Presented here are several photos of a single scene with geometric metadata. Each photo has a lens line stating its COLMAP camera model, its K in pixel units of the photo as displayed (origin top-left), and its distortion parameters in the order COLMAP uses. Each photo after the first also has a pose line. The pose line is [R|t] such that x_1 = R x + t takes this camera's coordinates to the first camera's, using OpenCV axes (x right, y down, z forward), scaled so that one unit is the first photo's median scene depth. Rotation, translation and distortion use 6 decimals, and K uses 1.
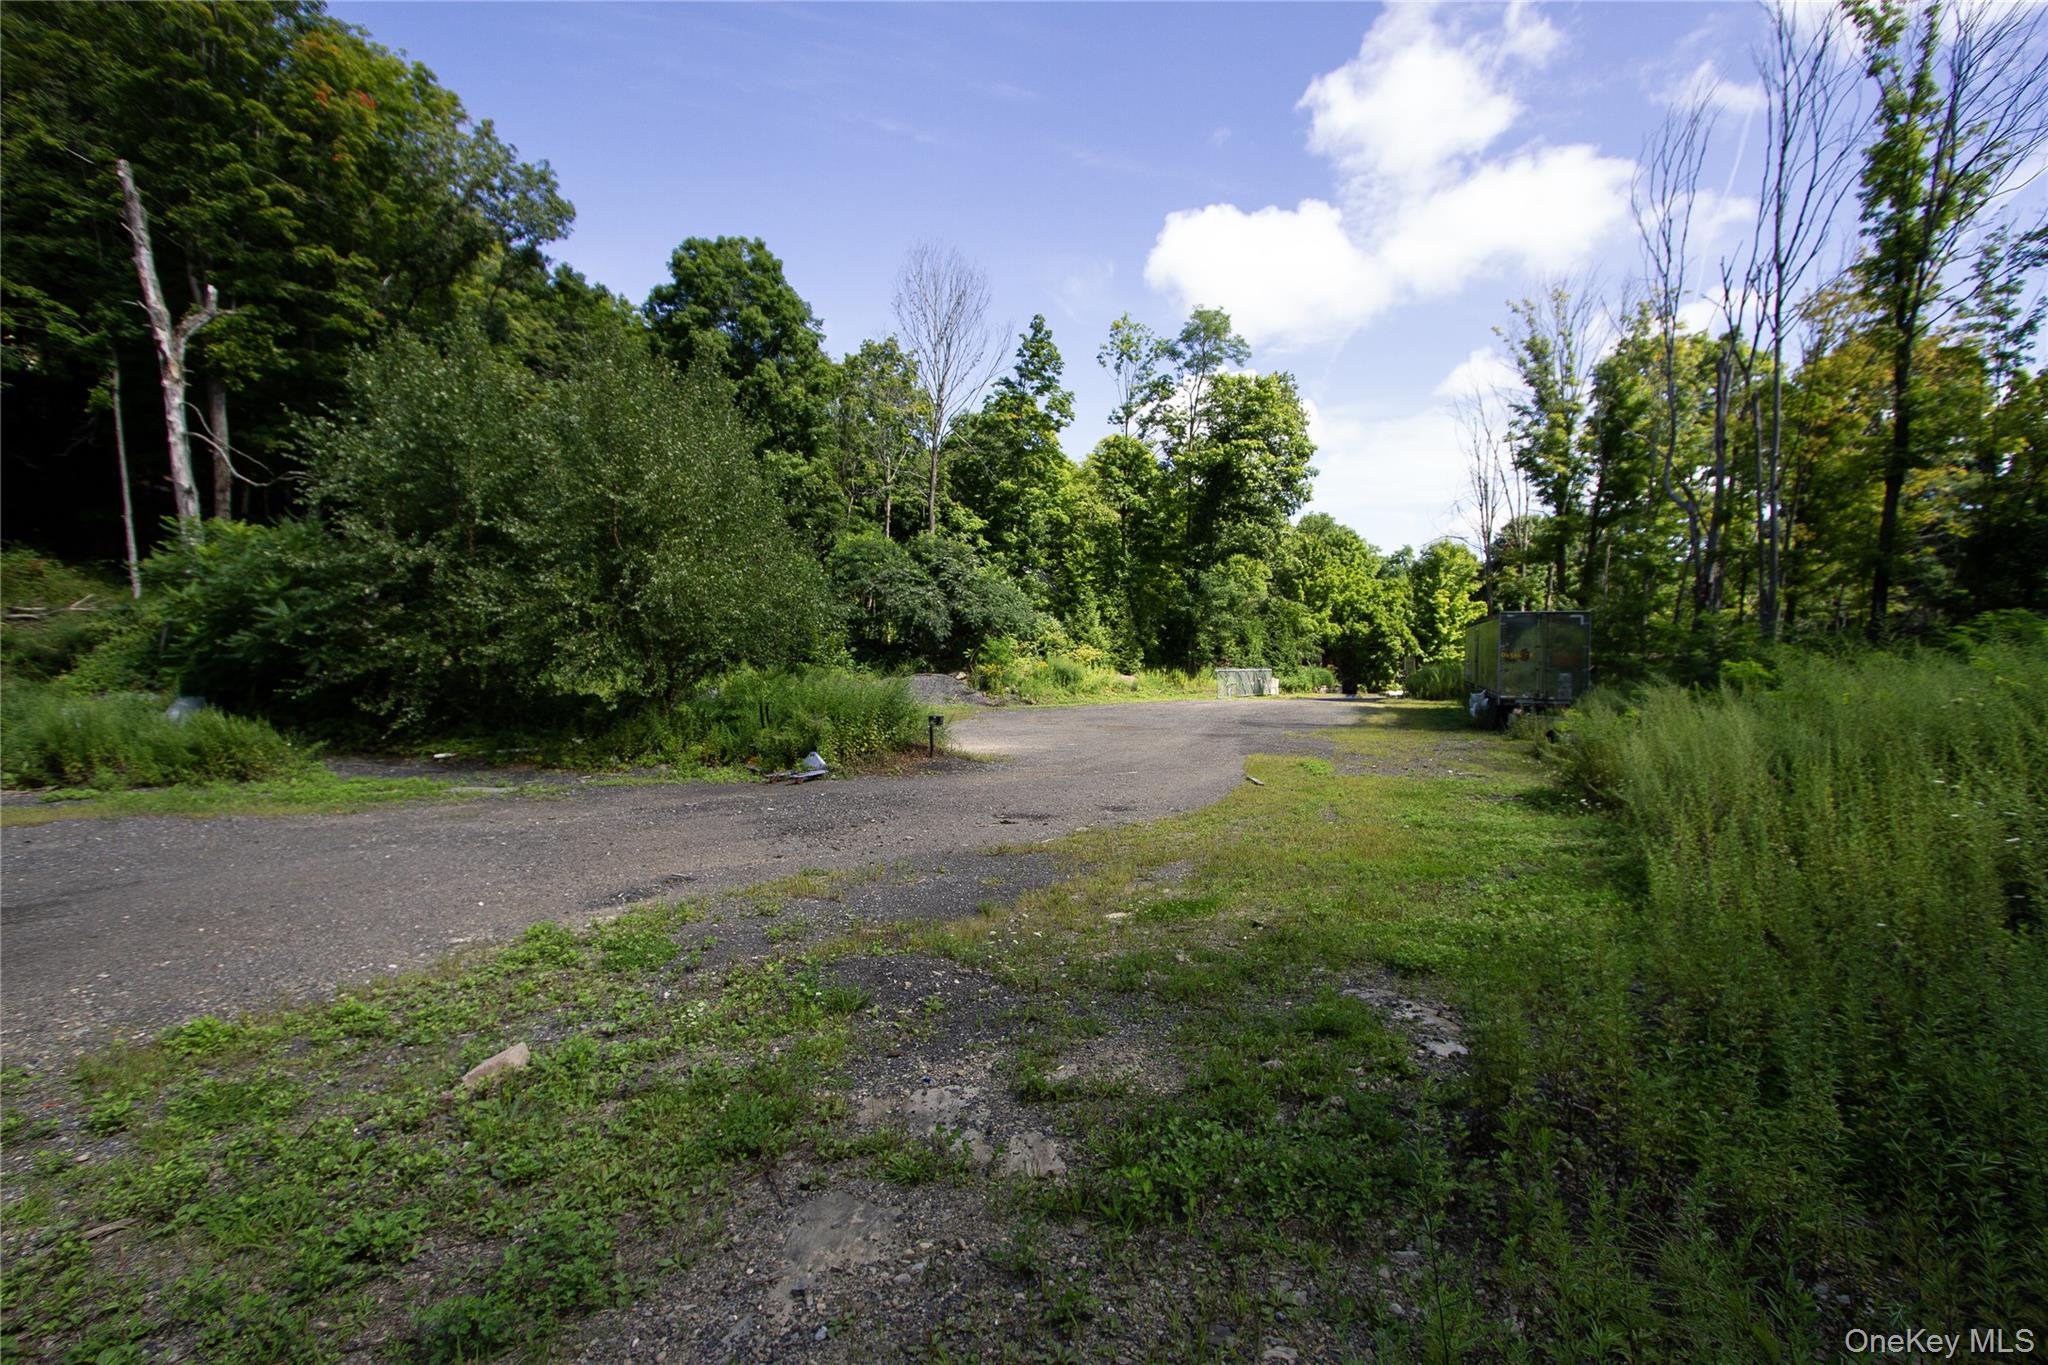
lens RADIAL K [[950.4, 0, 1025.0], [0, 950.4, 685.6], [0, 0, 1]] dist [0.000092, -0.000746]
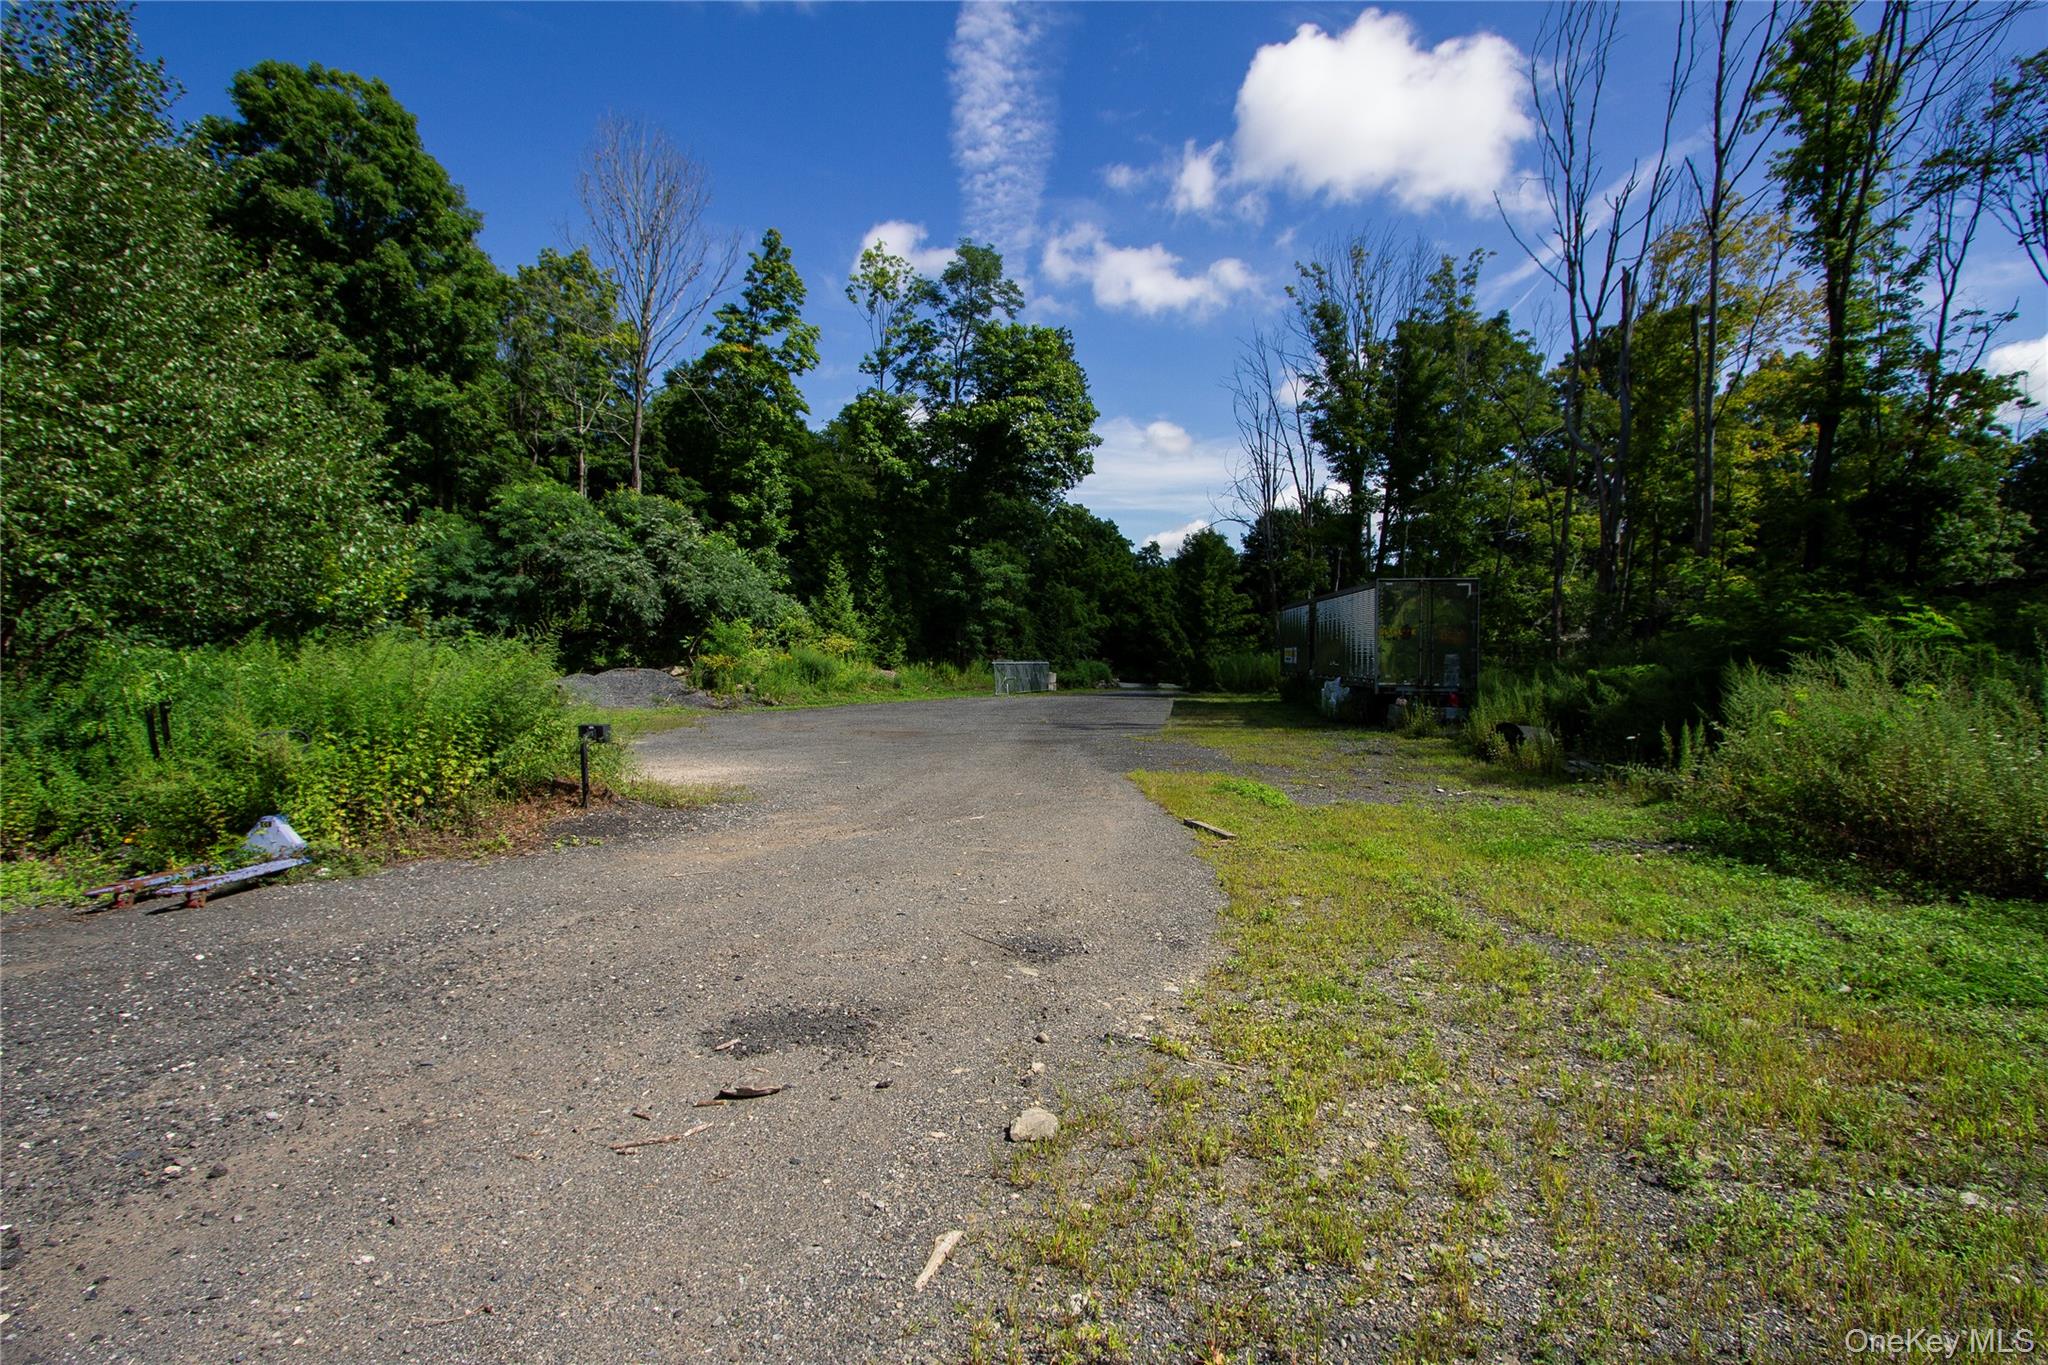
lens RADIAL K [[950.4, 0, 1027.5], [0, 950.4, 694.4], [0, 0, 1]] dist [0.000092, -0.000746]
pose [[0.962007, -0.013222, 0.272703, -0.003650], [0.011148, 0.999896, 0.009155, 0.004794], [-0.272796, -0.005767, 0.962055, 0.156259]]
